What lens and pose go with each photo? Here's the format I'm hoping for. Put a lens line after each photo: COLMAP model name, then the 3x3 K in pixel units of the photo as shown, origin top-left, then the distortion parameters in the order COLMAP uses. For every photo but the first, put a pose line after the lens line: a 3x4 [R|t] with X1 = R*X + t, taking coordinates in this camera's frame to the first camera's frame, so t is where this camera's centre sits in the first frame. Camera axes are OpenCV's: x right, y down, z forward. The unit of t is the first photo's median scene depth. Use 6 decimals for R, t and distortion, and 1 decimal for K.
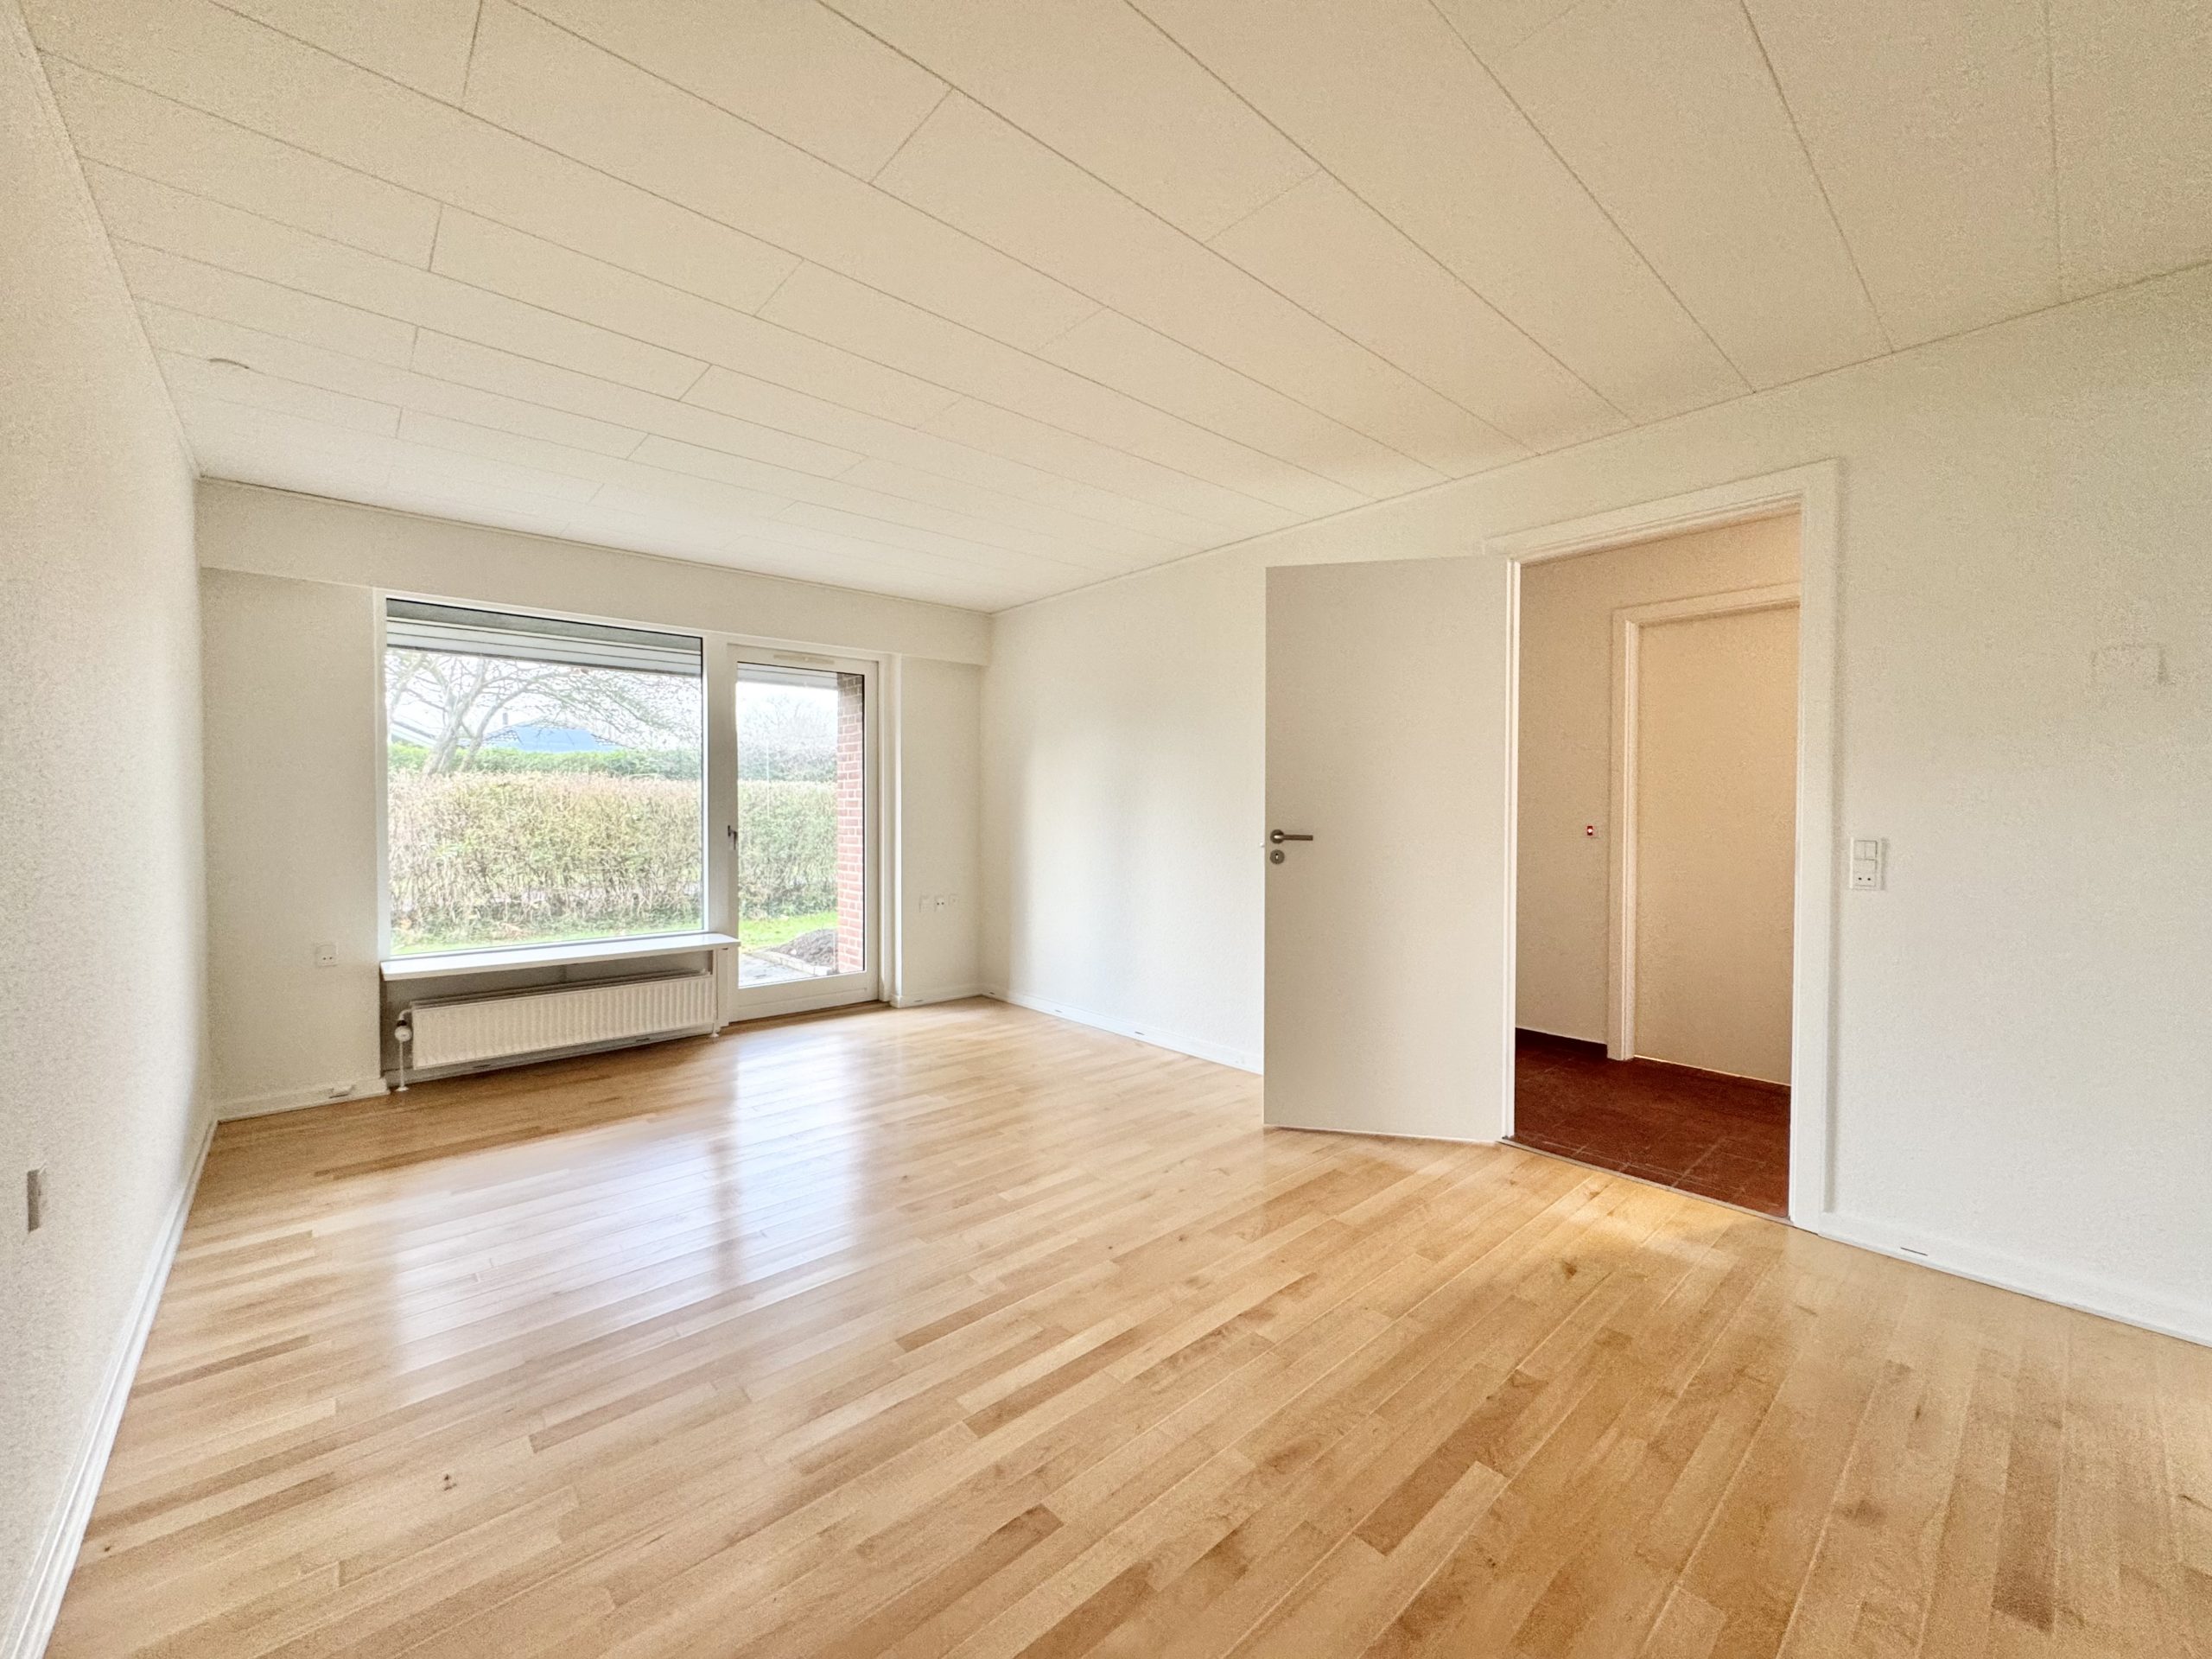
lens RADIAL K [[882.0, 0, 1106.3], [0, 882.0, 825.2], [0, 0, 1]] dist [-0.001132, 0.000164]
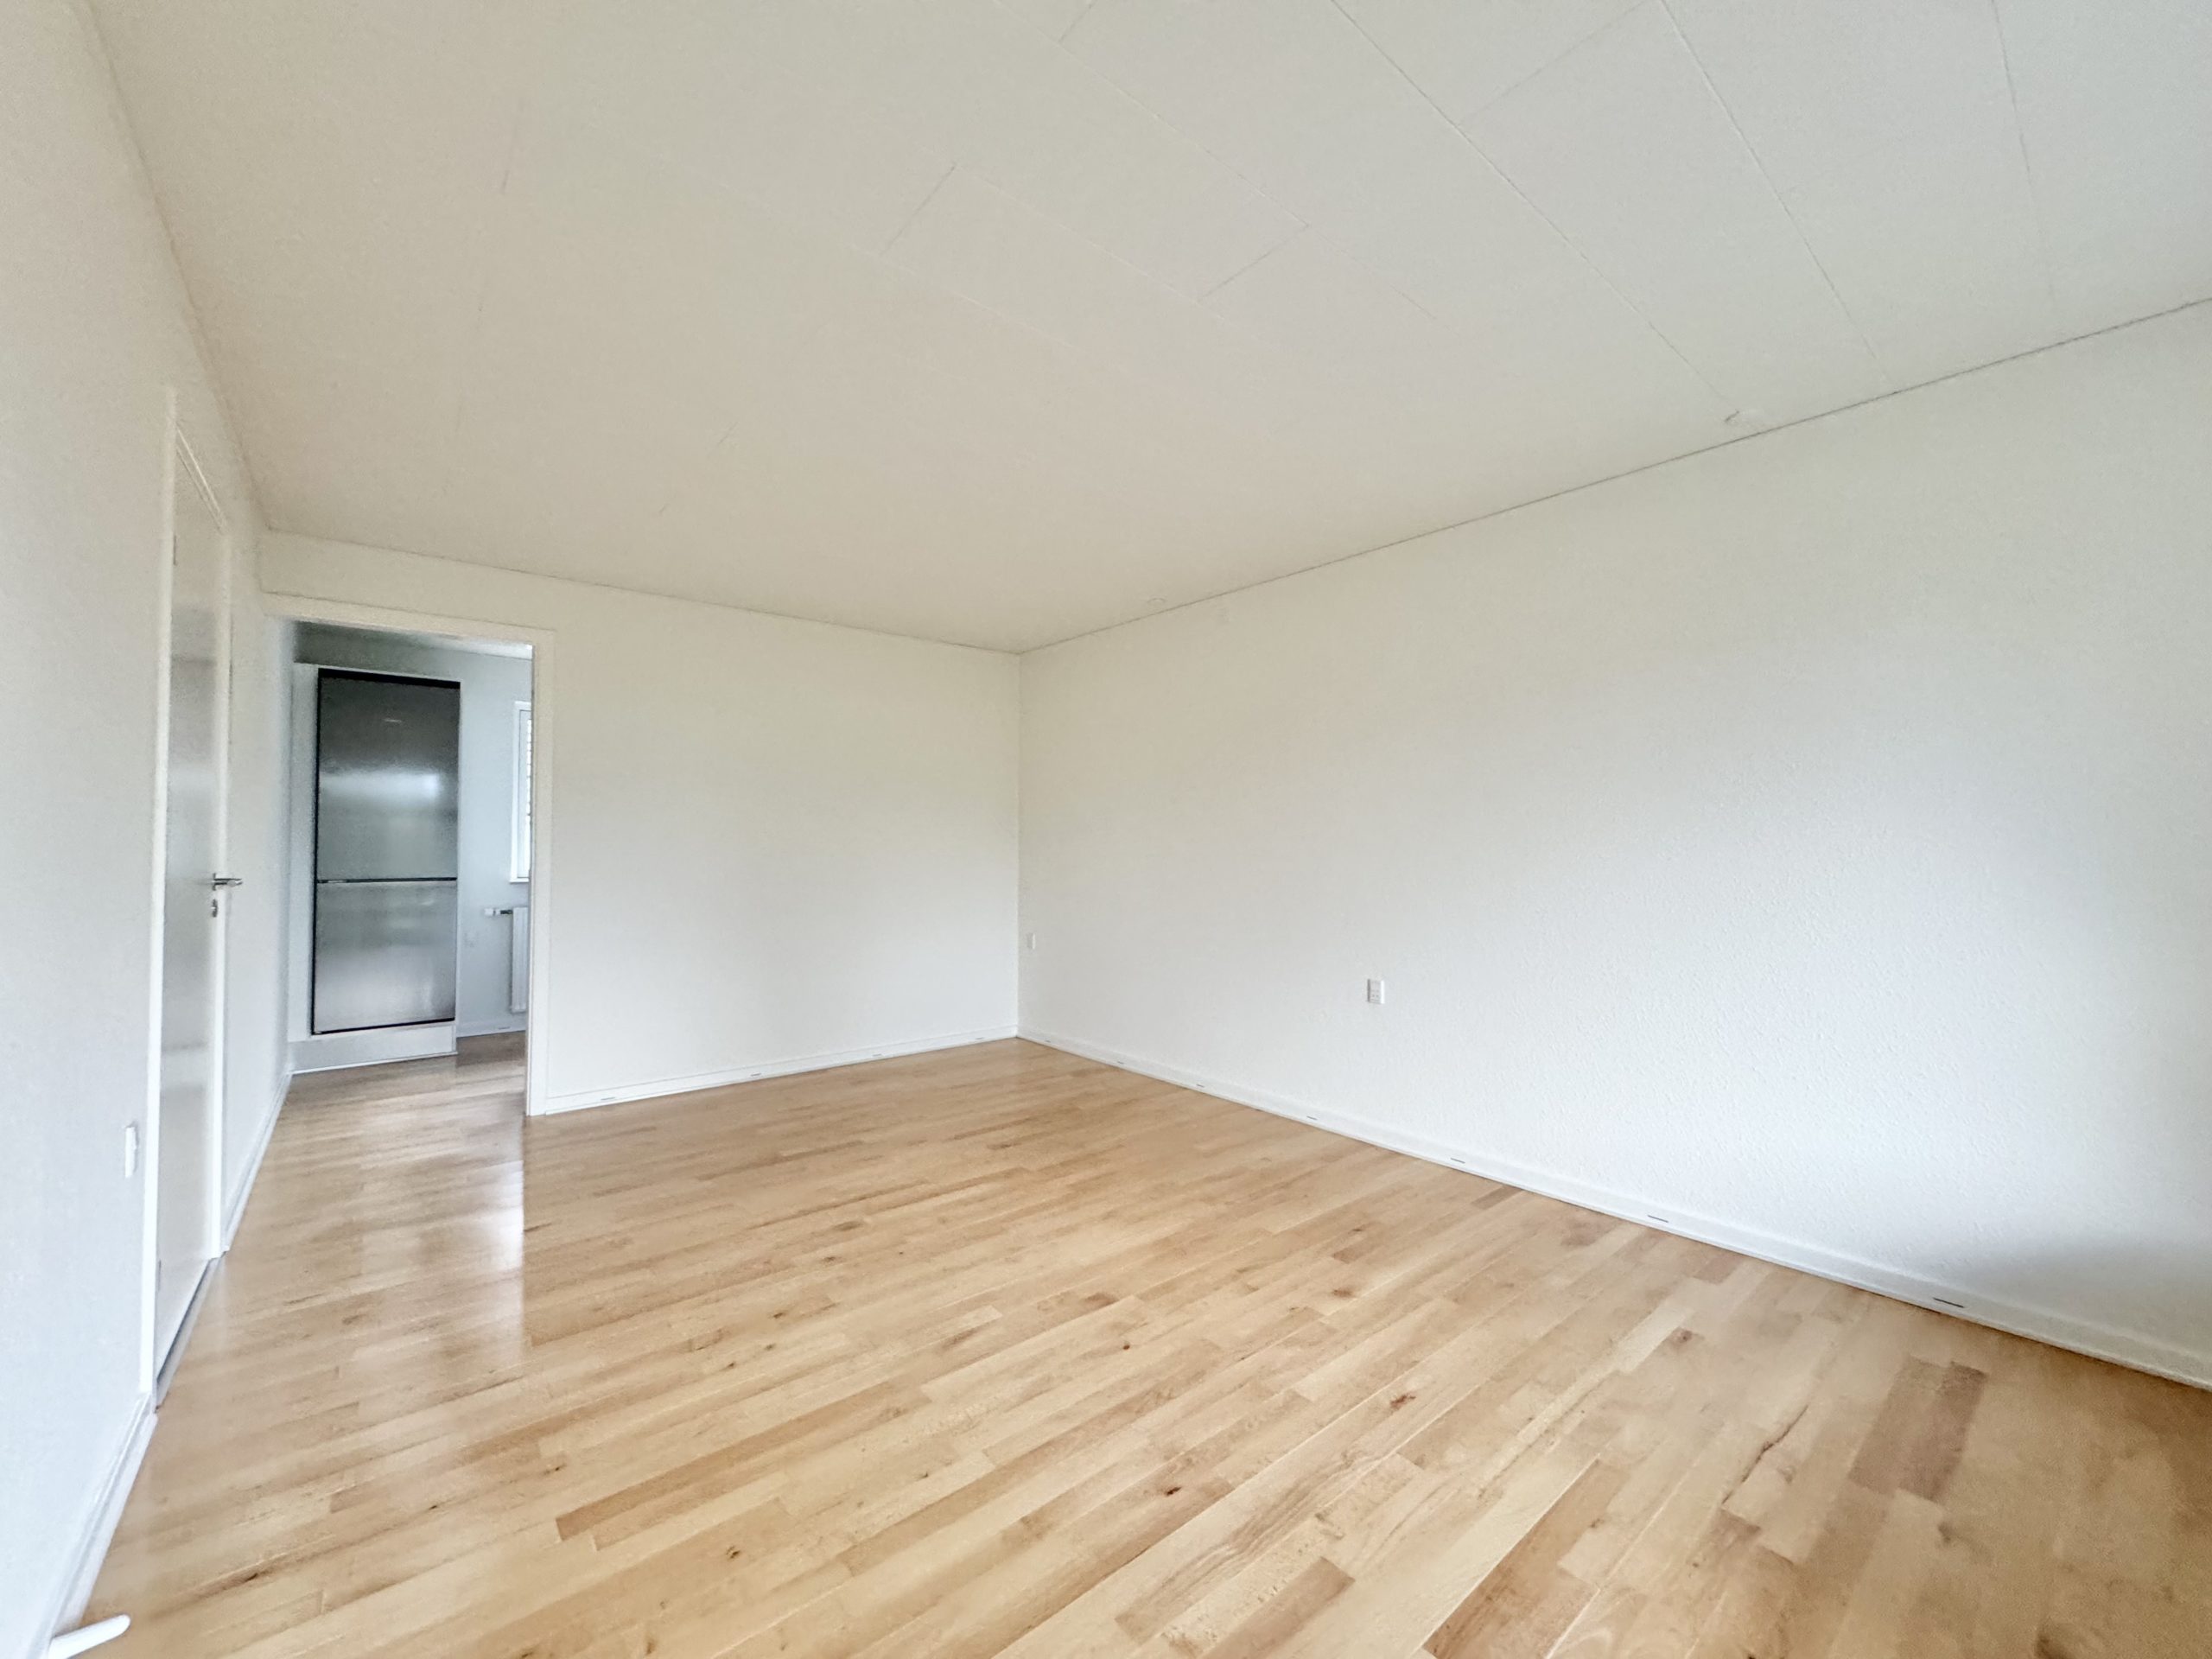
lens RADIAL K [[882.0, 0, 1104.4], [0, 882.0, 834.4], [0, 0, 1]] dist [-0.001132, 0.000164]
pose [[-0.999319, 0.006255, 0.036363, -0.365541], [0.006071, 0.999968, -0.005168, -0.026367], [-0.036394, -0.004943, -0.999325, 2.684976]]
